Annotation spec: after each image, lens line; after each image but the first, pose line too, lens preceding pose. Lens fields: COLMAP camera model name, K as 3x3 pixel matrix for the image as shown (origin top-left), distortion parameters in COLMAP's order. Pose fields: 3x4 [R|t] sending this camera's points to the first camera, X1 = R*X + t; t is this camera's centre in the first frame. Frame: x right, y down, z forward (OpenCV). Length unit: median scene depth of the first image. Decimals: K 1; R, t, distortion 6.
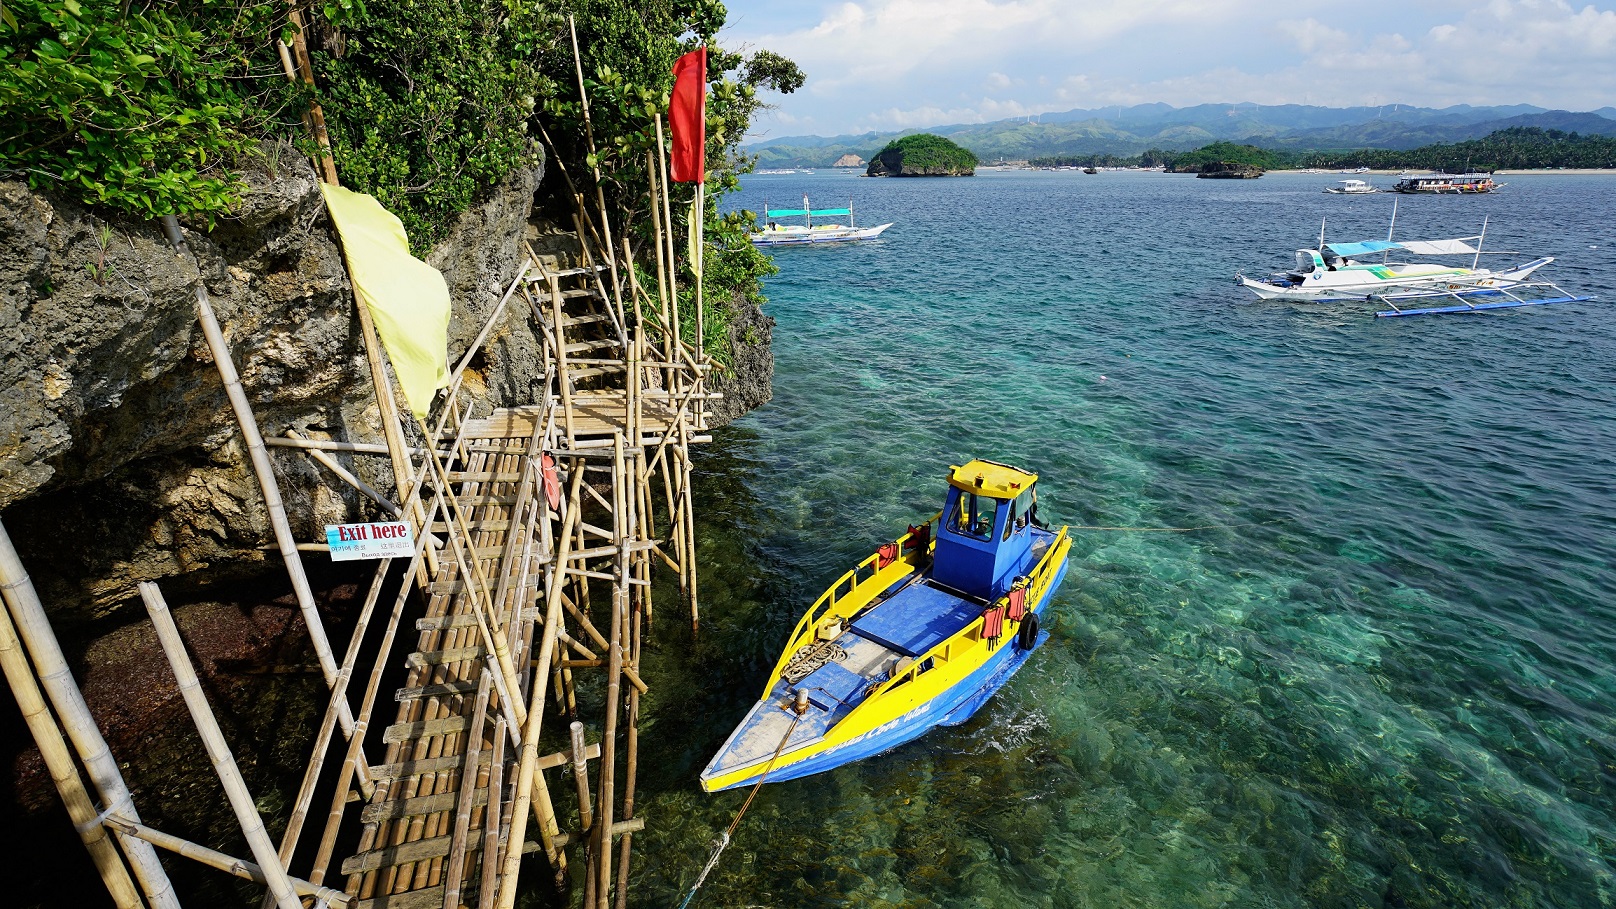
lens RADIAL K [[813.6, 0, 794.7], [0, 813.6, 442.8], [0, 0, 1]] dist [-0.003501, 0.009529]
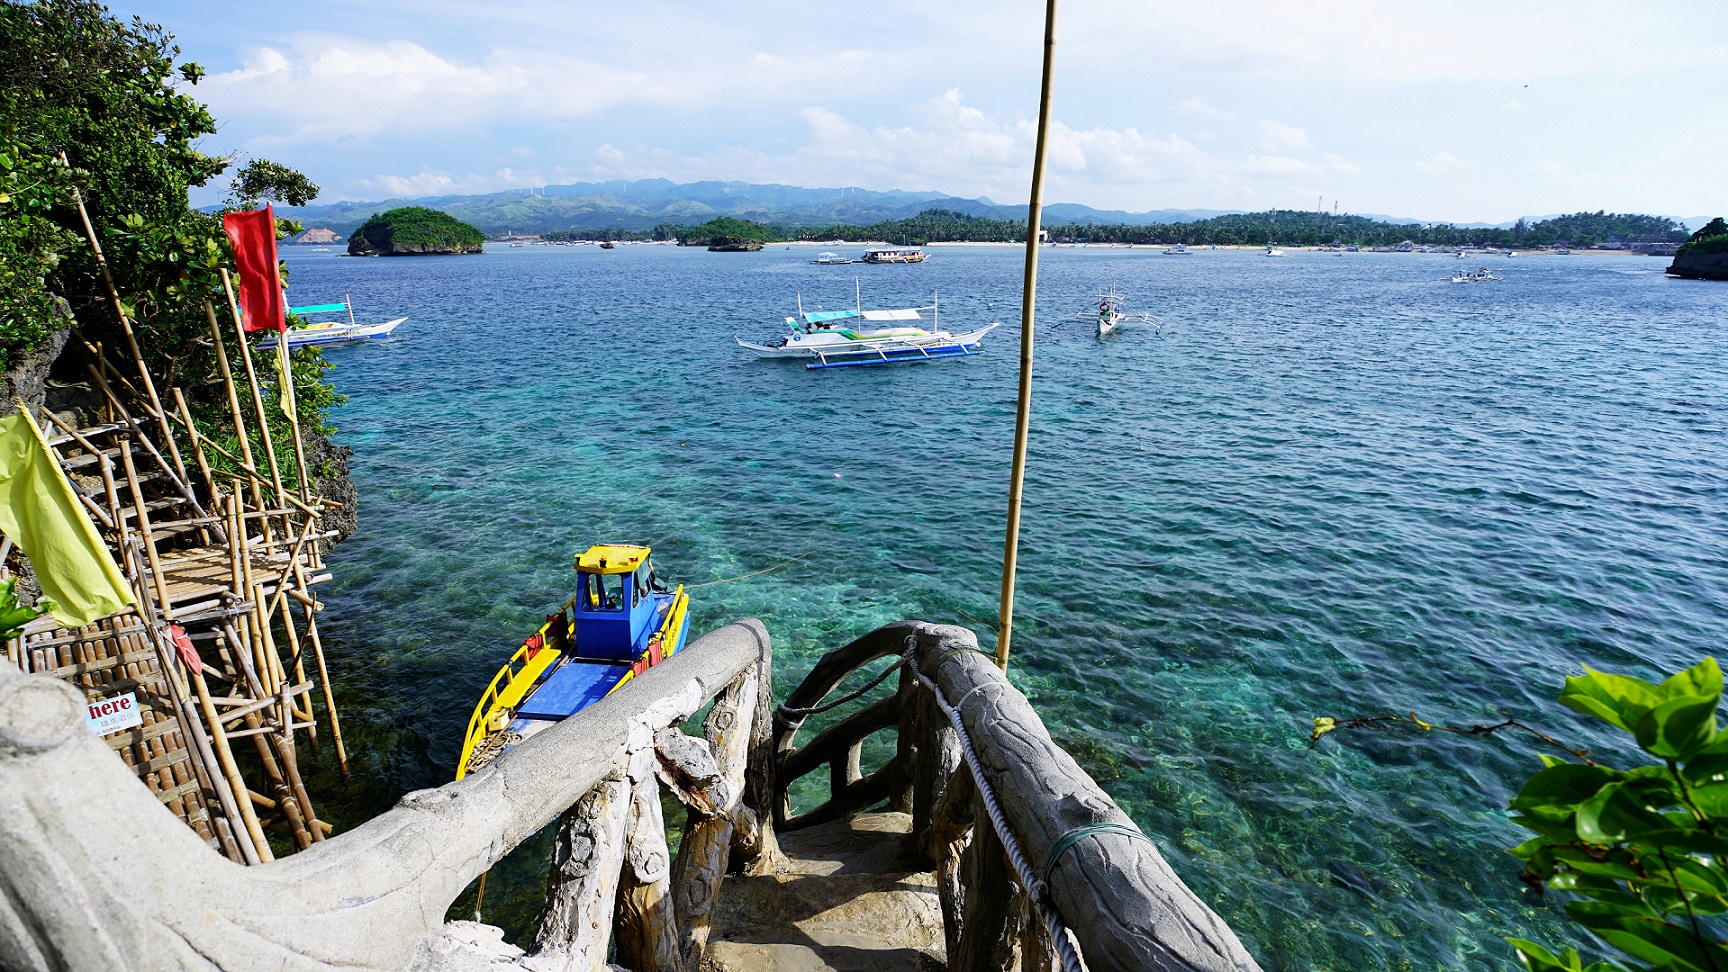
lens RADIAL K [[870.0, 0, 849.8], [0, 870.0, 473.5], [0, 0, 1]] dist [-0.003501, 0.009529]
pose [[0.827553, -0.152048, 0.540405, -0.137451], [0.187277, 0.982252, -0.010422, 0.000253], [-0.529229, 0.109830, 0.841340, -0.261437]]
